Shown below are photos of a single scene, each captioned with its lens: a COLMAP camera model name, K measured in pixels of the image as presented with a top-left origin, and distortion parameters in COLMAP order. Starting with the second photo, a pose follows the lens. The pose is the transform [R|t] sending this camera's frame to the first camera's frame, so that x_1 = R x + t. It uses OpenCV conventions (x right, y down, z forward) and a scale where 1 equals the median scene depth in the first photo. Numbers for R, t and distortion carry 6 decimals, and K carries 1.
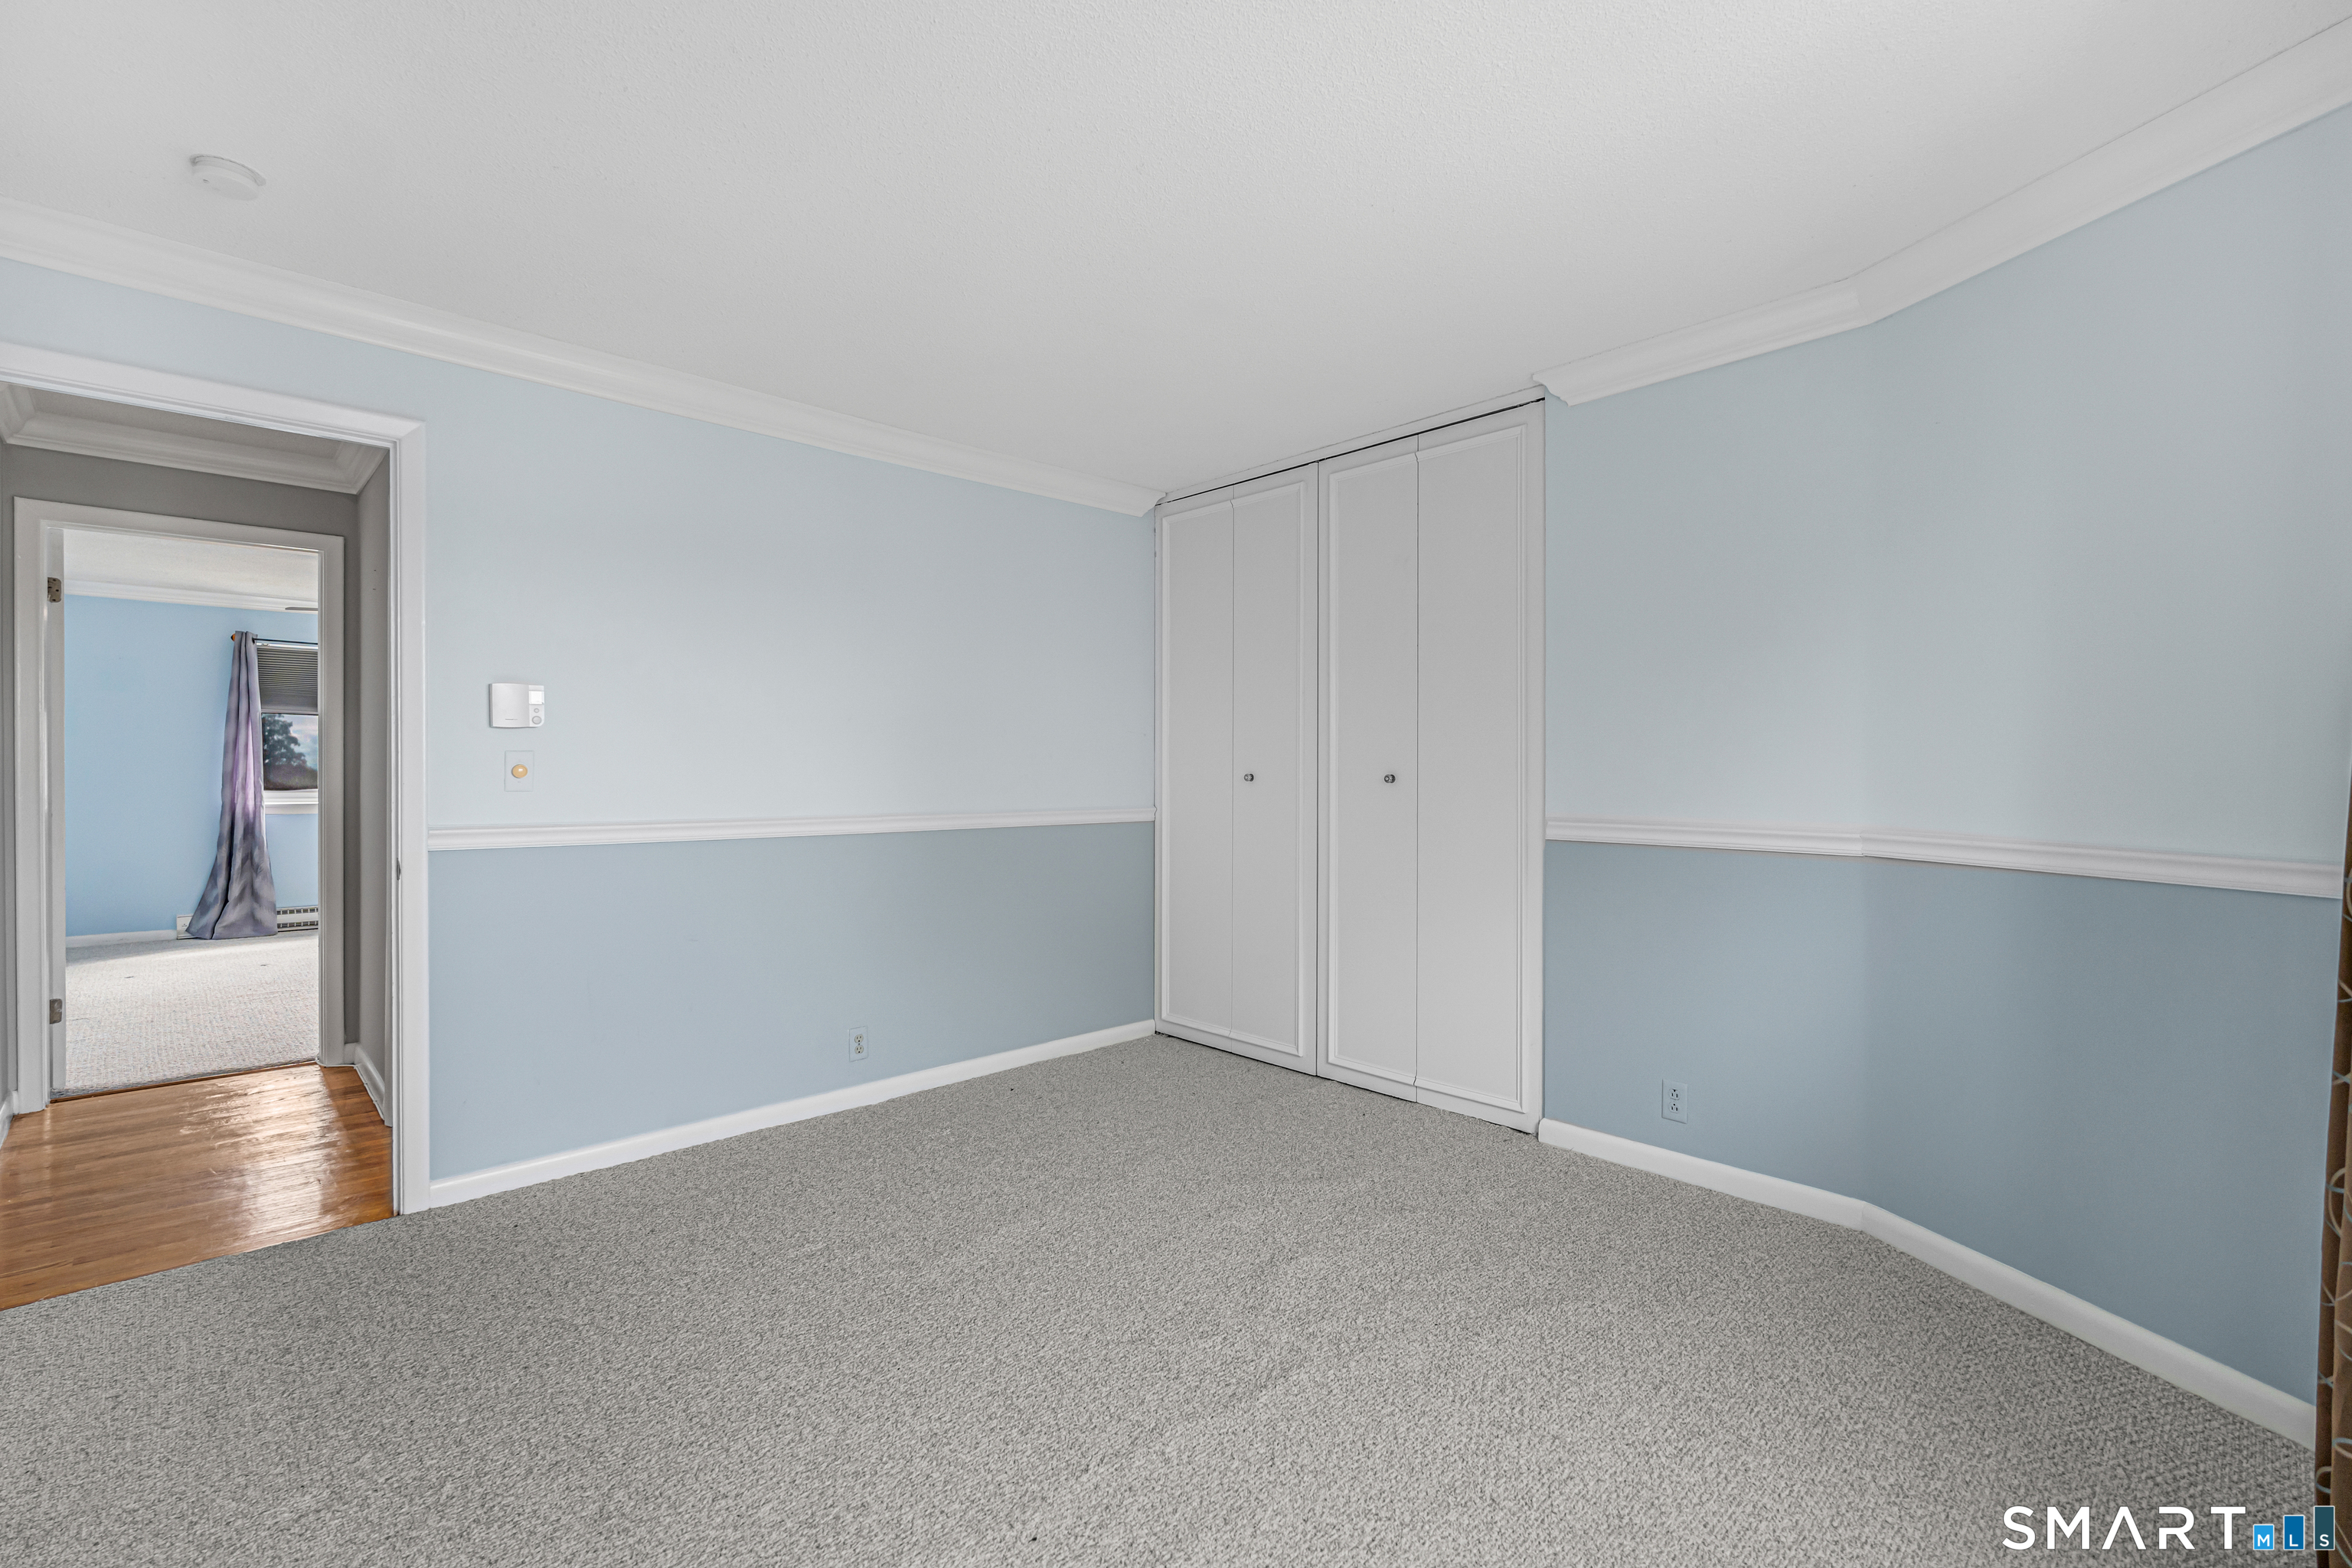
lens RADIAL K [[1043.7, 0, 1175.9], [0, 1043.7, 793.2], [0, 0, 1]] dist [-0.006703, 0.000524]
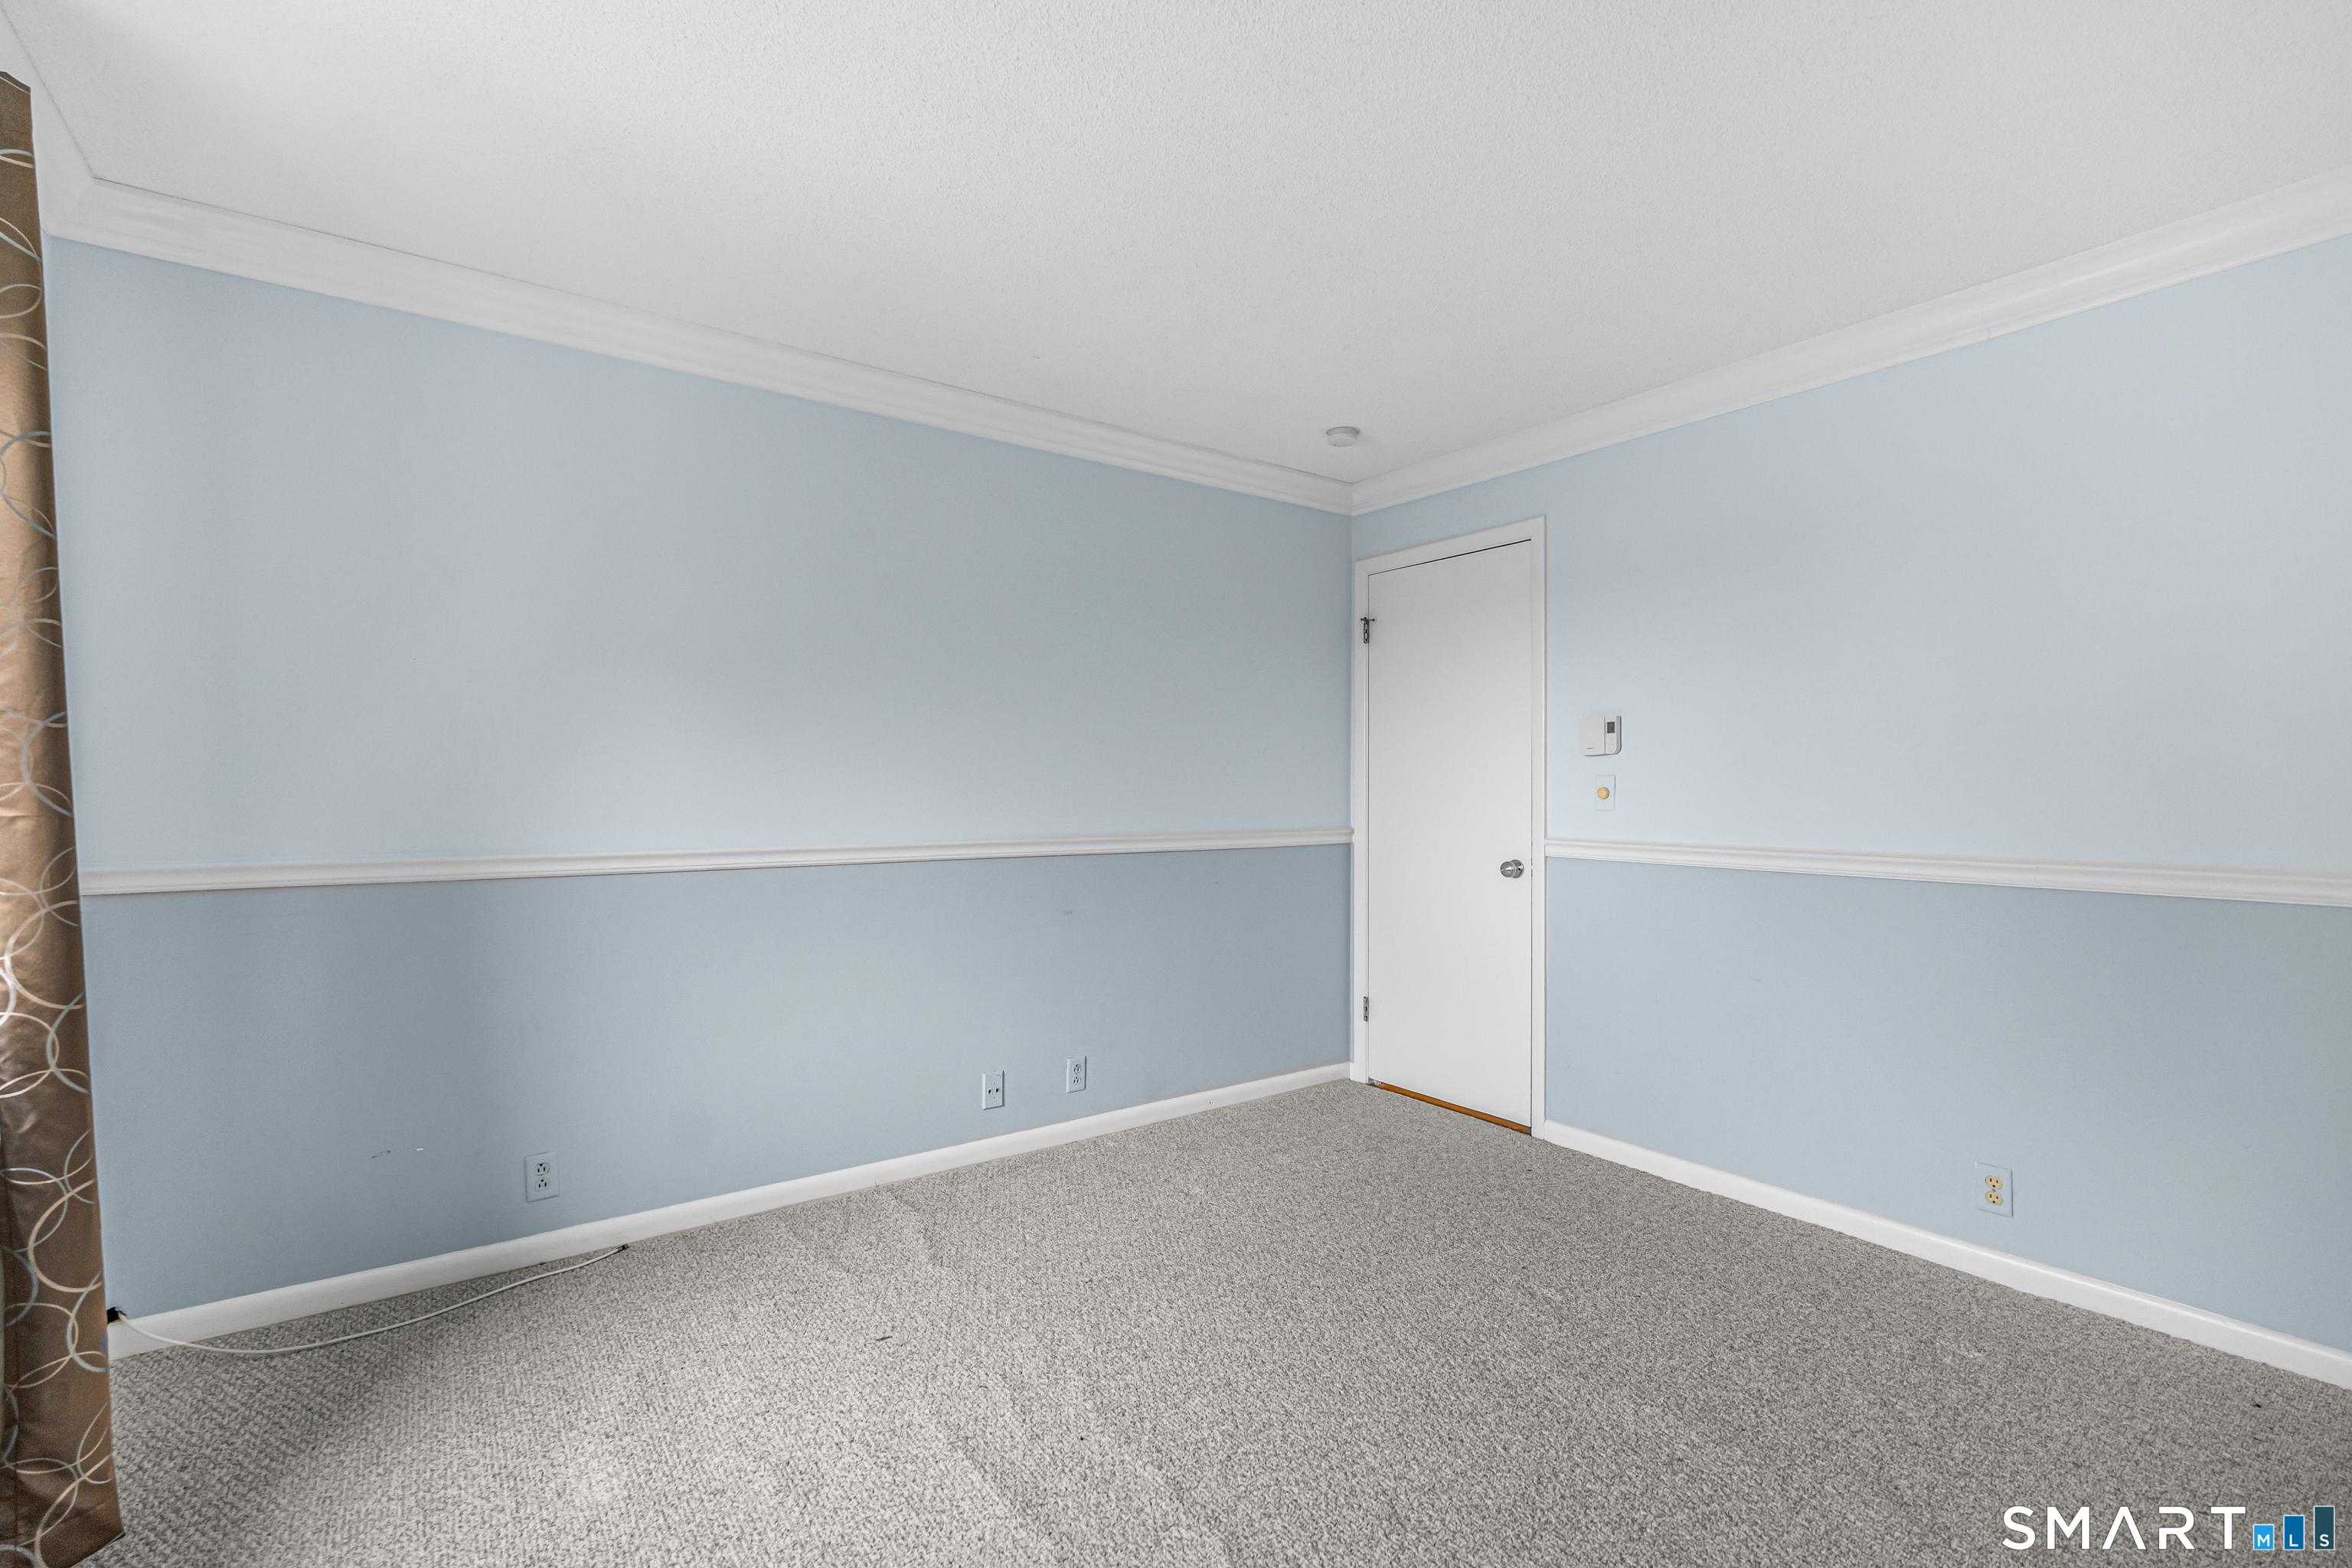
lens RADIAL K [[1036.9, 0, 1176.0], [0, 1036.9, 784.0], [0, 0, 1]] dist [-0.002078, 0.000114]
pose [[-0.136673, -0.003401, -0.990610, 0.524554], [-0.024396, 0.999702, -0.000066, -0.017779], [0.990316, 0.024158, -0.136715, 0.640108]]
